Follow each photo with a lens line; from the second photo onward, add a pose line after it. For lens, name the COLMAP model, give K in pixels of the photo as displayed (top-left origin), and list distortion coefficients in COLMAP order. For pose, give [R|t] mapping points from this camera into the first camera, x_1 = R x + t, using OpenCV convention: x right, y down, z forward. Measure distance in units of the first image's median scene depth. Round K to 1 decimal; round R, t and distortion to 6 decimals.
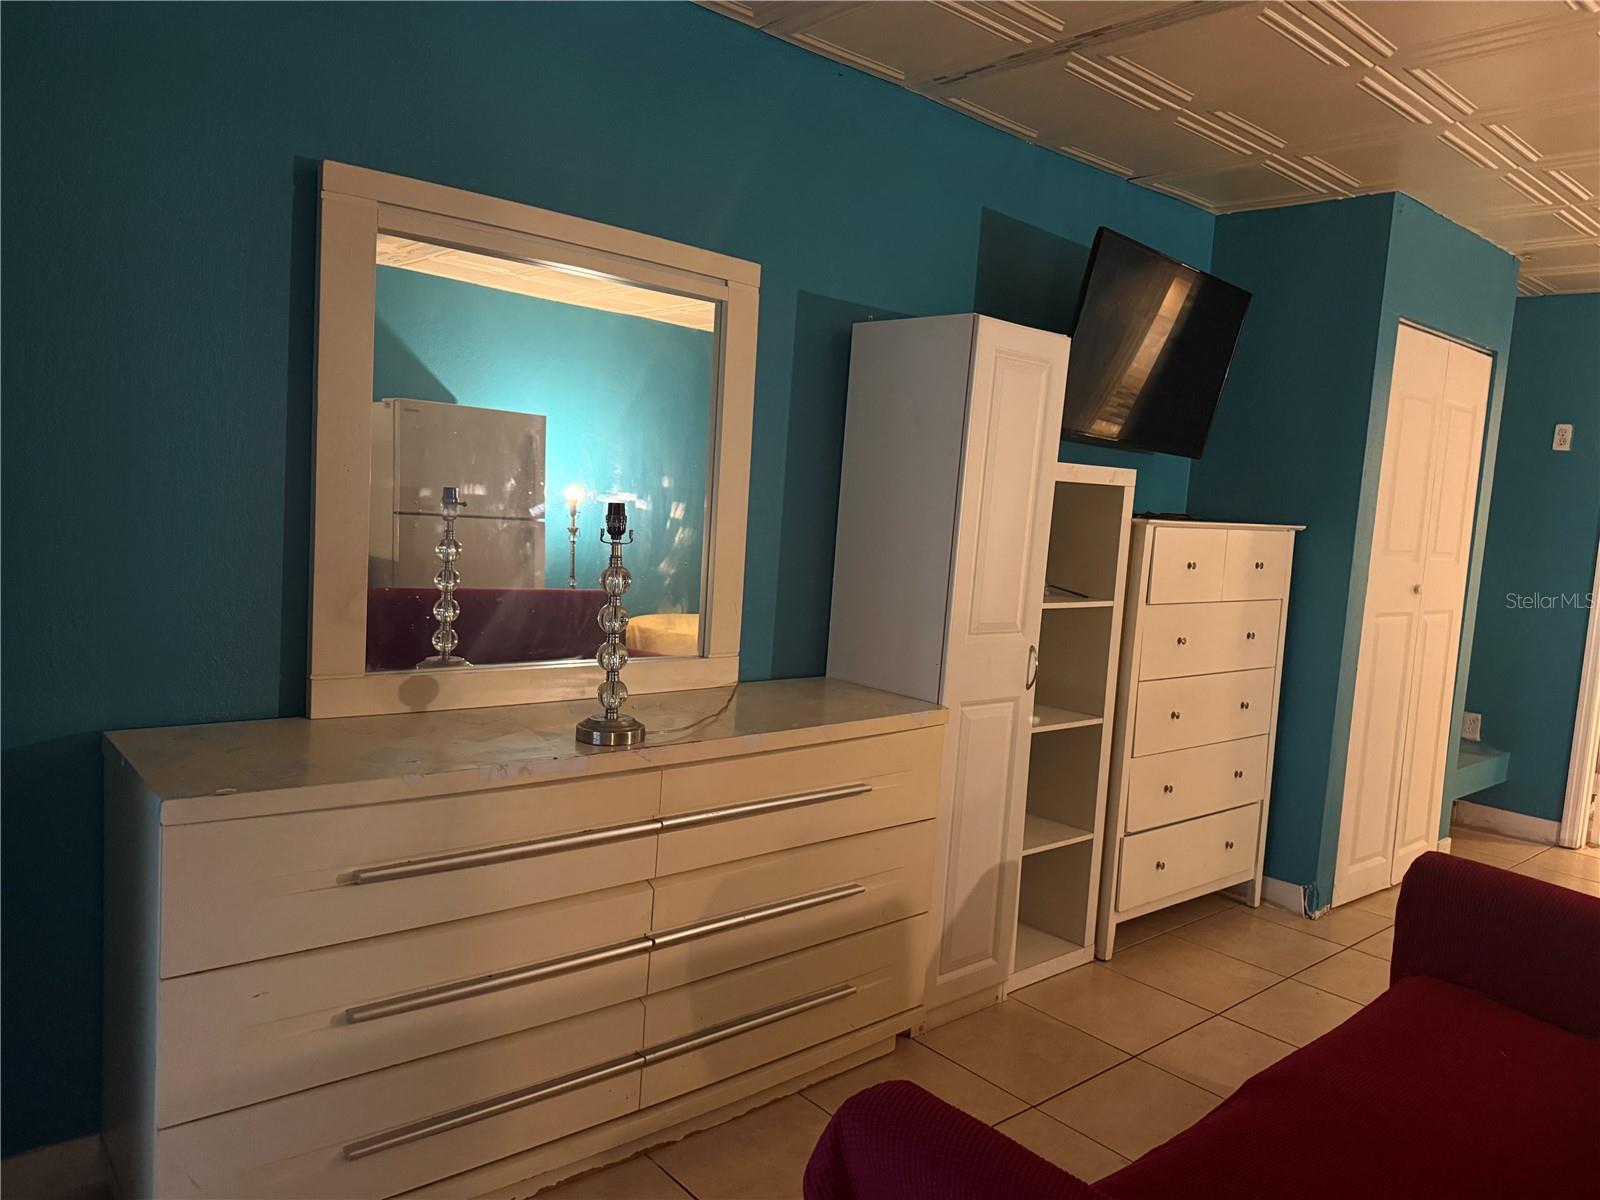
lens RADIAL K [[1135.9, 0, 800.0], [0, 1135.9, 600.0], [0, 0, 1]] dist [0.100087, -0.130980]
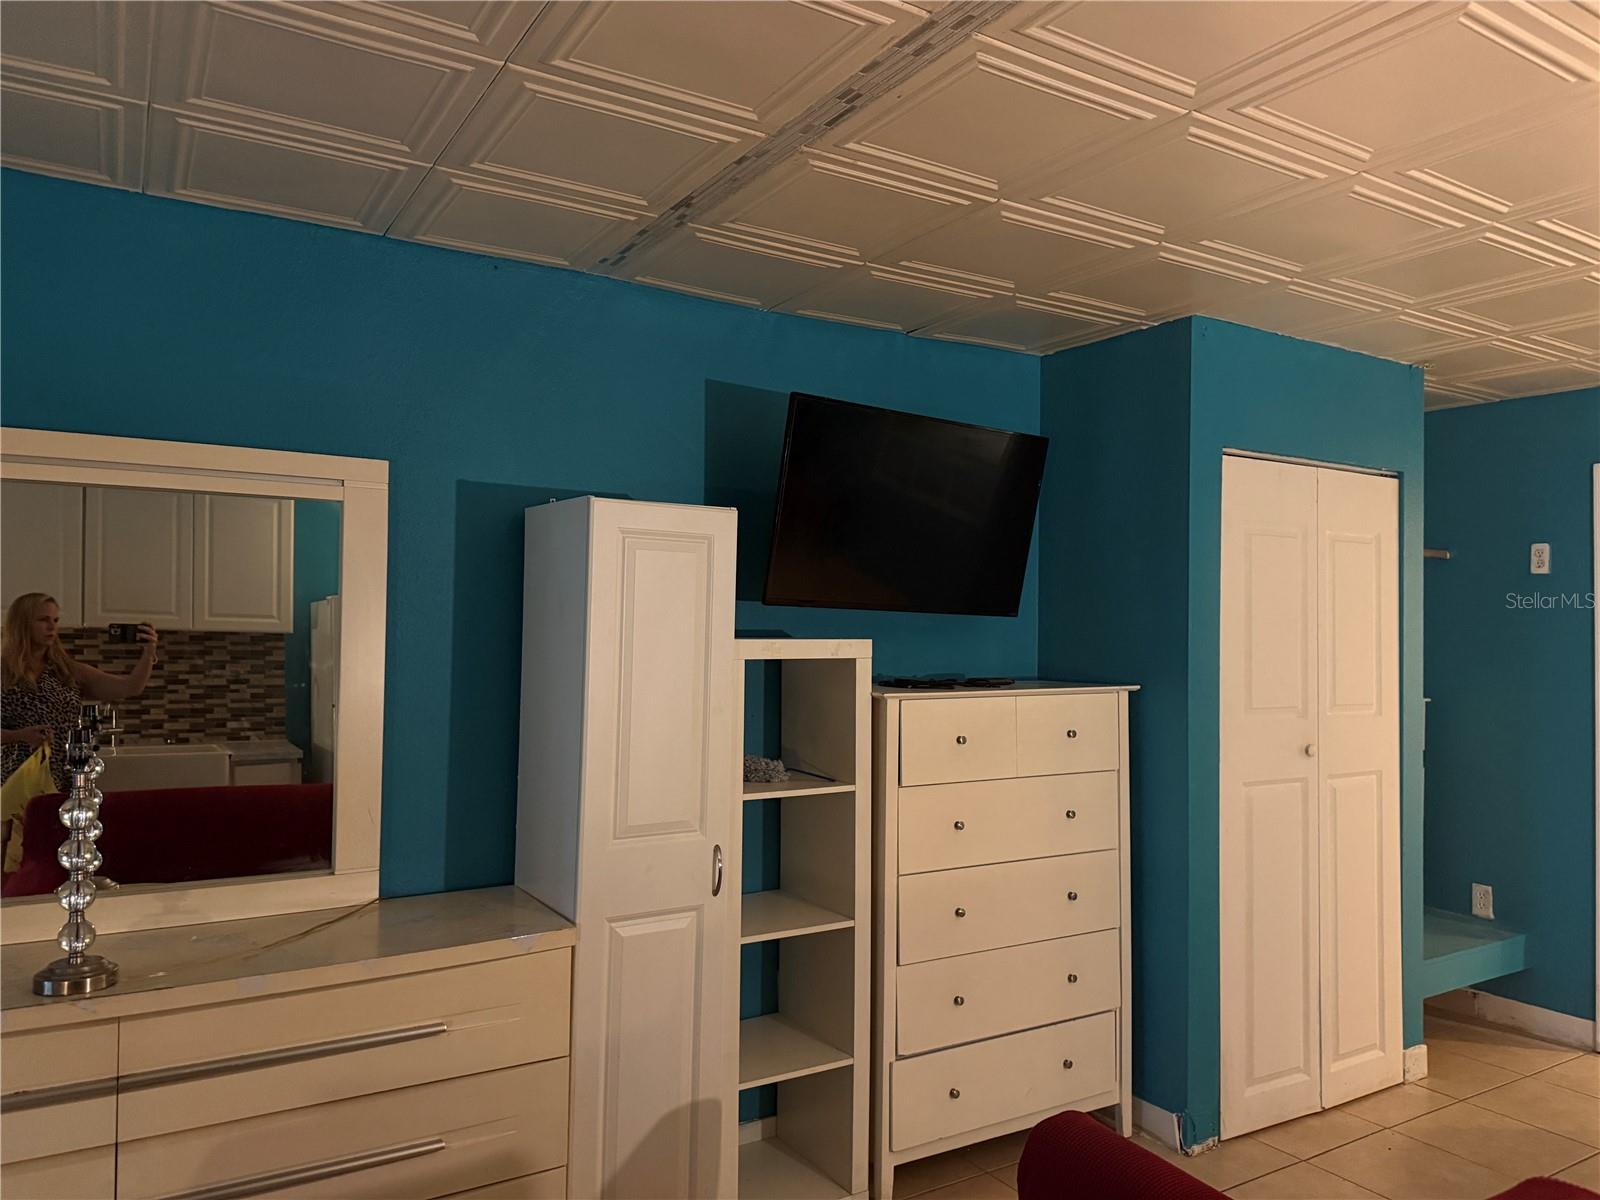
lens RADIAL K [[1113.8, 0, 800.0], [0, 1113.8, 600.0], [0, 0, 1]] dist [0.062908, -0.068816]
pose [[0.982153, -0.060493, -0.178091, 0.390410], [0.037446, 0.990801, -0.130040, -0.031134], [0.184319, 0.121051, 0.975384, 0.118259]]
